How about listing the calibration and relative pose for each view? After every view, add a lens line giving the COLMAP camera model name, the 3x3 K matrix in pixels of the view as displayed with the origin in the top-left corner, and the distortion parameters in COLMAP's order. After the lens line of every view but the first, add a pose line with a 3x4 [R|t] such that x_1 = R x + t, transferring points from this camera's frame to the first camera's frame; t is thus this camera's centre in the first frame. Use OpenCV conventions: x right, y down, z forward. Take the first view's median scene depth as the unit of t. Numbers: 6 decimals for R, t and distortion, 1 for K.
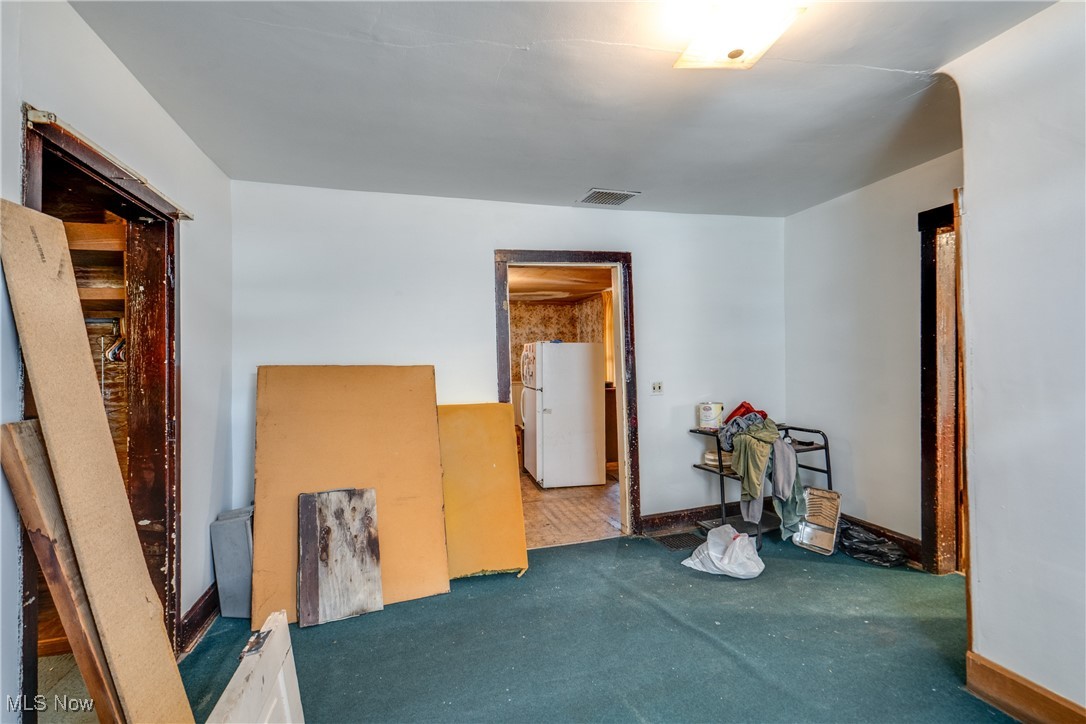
lens RADIAL K [[510.9, 0, 543.0], [0, 510.9, 362.0], [0, 0, 1]] dist [0.000876, 0.000276]
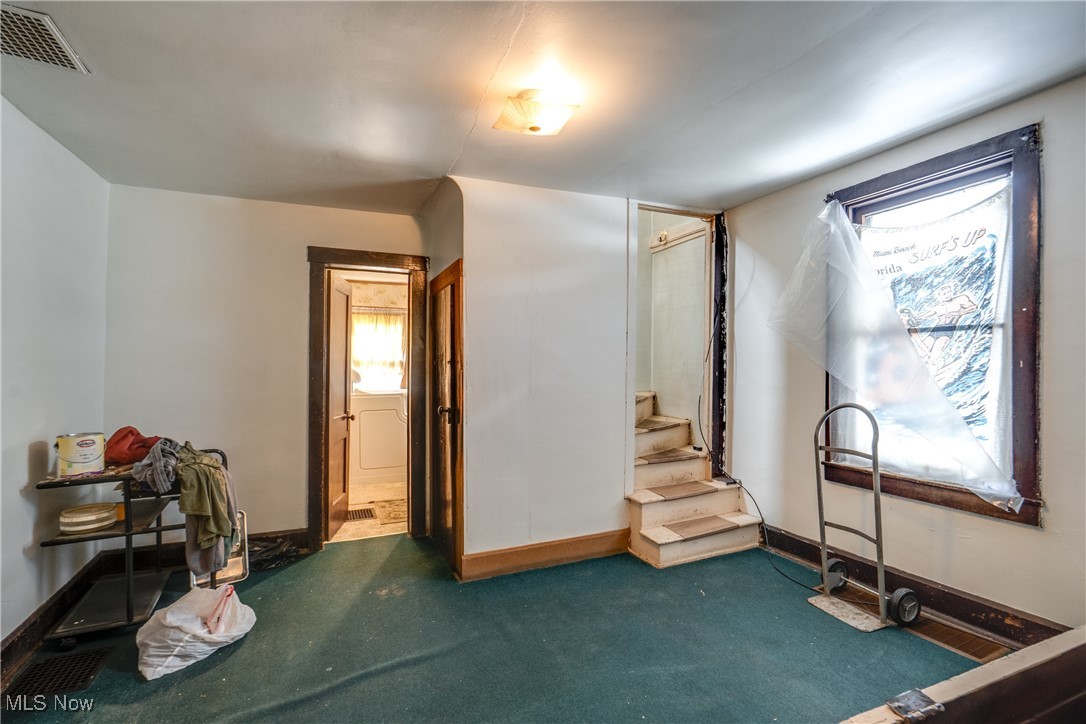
lens RADIAL K [[502.4, 0, 543.0], [0, 502.4, 362.0], [0, 0, 1]] dist [0.000598, 0.000084]
pose [[-0.151343, 0.038517, 0.987731, -0.537057], [0.011660, 0.999241, -0.037180, 0.027290], [-0.988413, 0.005890, -0.151677, 0.724272]]
